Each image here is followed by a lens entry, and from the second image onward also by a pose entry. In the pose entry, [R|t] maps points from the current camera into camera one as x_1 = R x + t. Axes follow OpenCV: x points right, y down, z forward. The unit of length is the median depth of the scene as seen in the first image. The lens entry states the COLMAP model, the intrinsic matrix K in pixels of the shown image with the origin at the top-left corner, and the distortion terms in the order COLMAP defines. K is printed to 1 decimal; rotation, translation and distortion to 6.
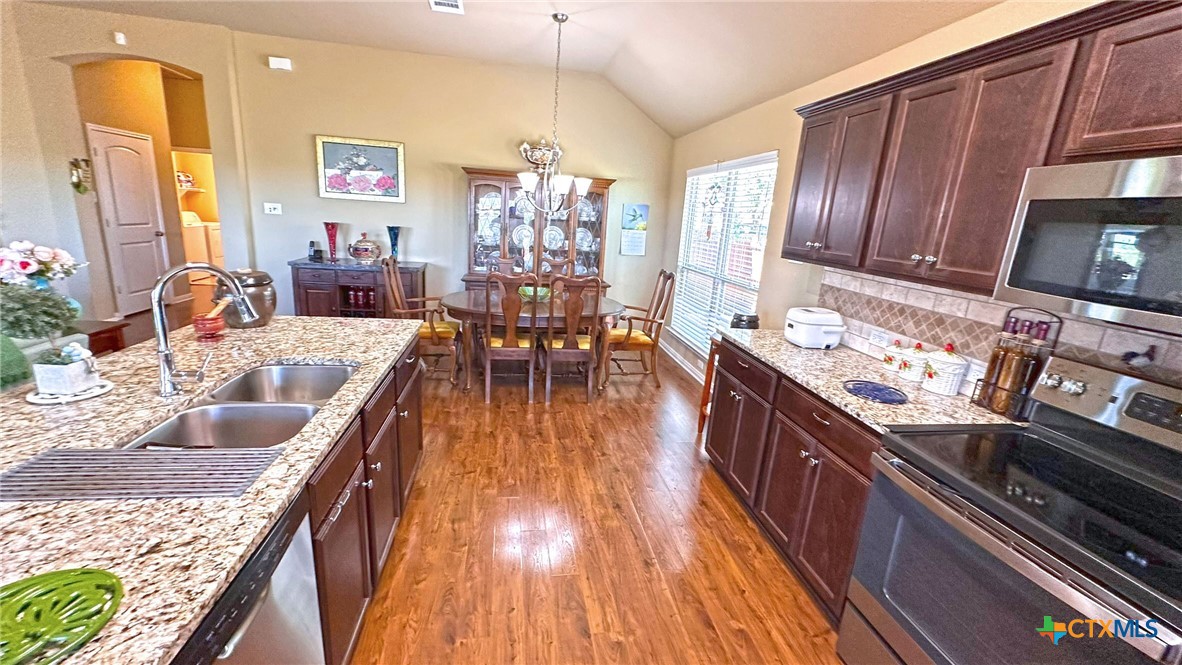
lens RADIAL K [[472.4, 0, 589.8], [0, 472.4, 330.6], [0, 0, 1]] dist [-0.002665, 0.001018]
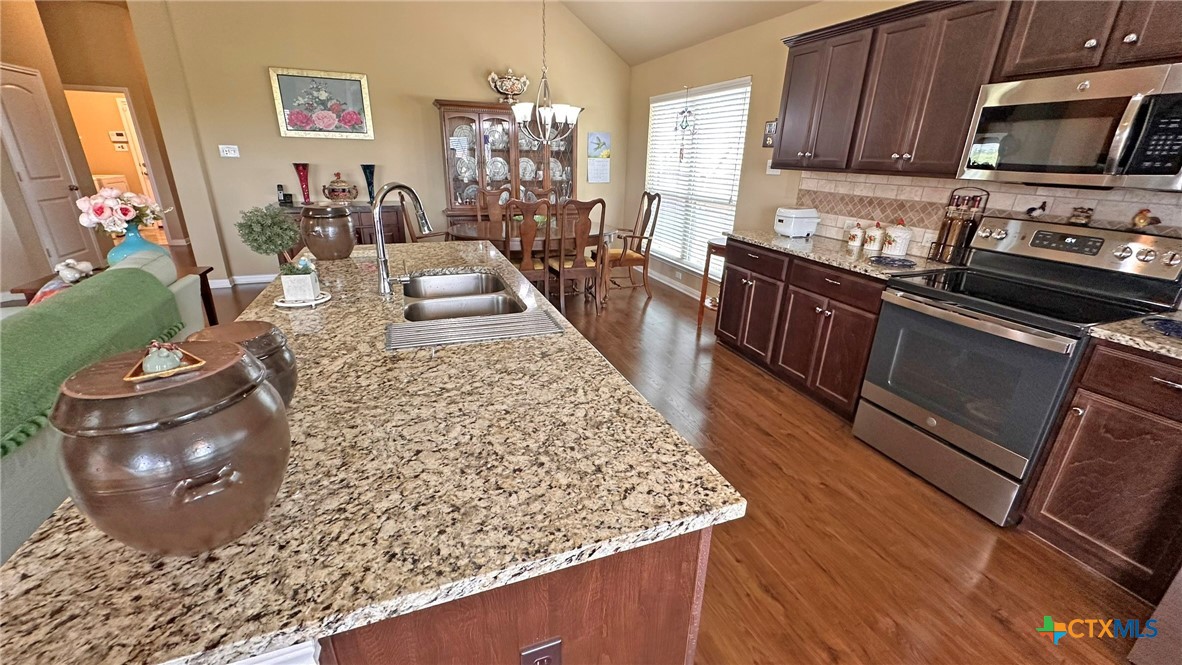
lens RADIAL K [[472.4, 0, 590.1], [0, 472.4, 331.7], [0, 0, 1]] dist [-0.002665, 0.001018]
pose [[0.978578, -0.109882, 0.174103, -0.388399], [0.087145, 0.987241, 0.133269, 0.073136], [-0.186525, -0.115242, 0.975668, -0.194615]]
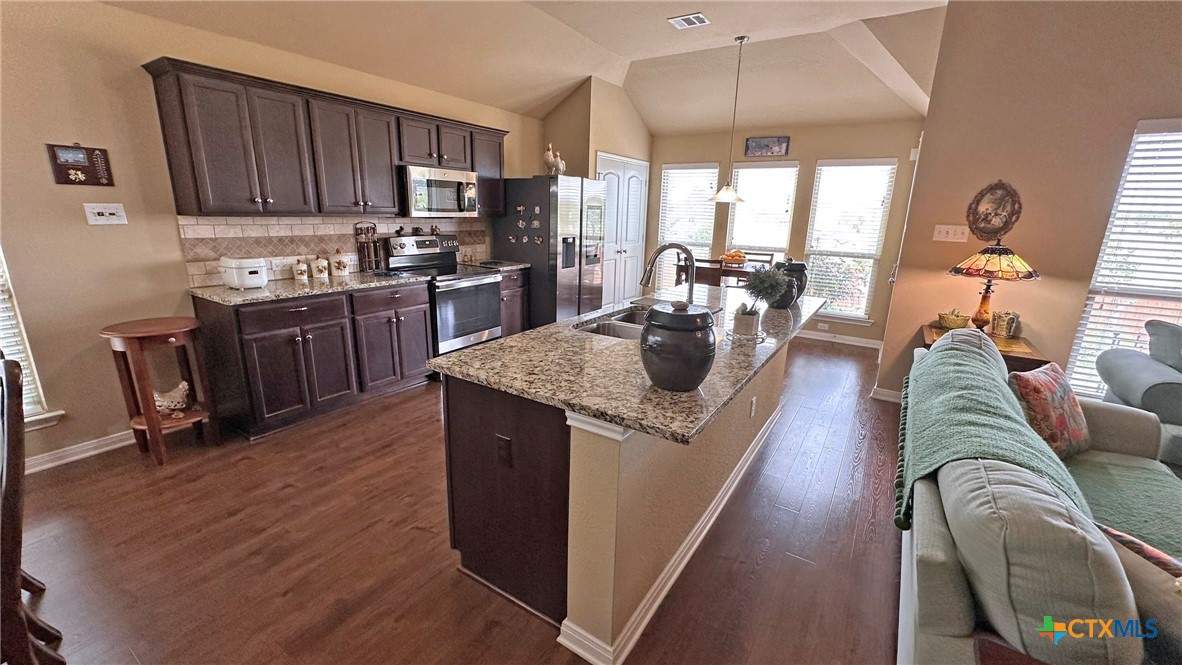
lens RADIAL K [[472.4, 0, 592.8], [0, 472.4, 331.1], [0, 0, 1]] dist [-0.002665, 0.001018]
pose [[-0.738721, -0.247710, 0.626842, -1.068085], [0.089545, 0.885704, 0.455532, -0.388898], [-0.668037, 0.392642, -0.632107, 1.437614]]
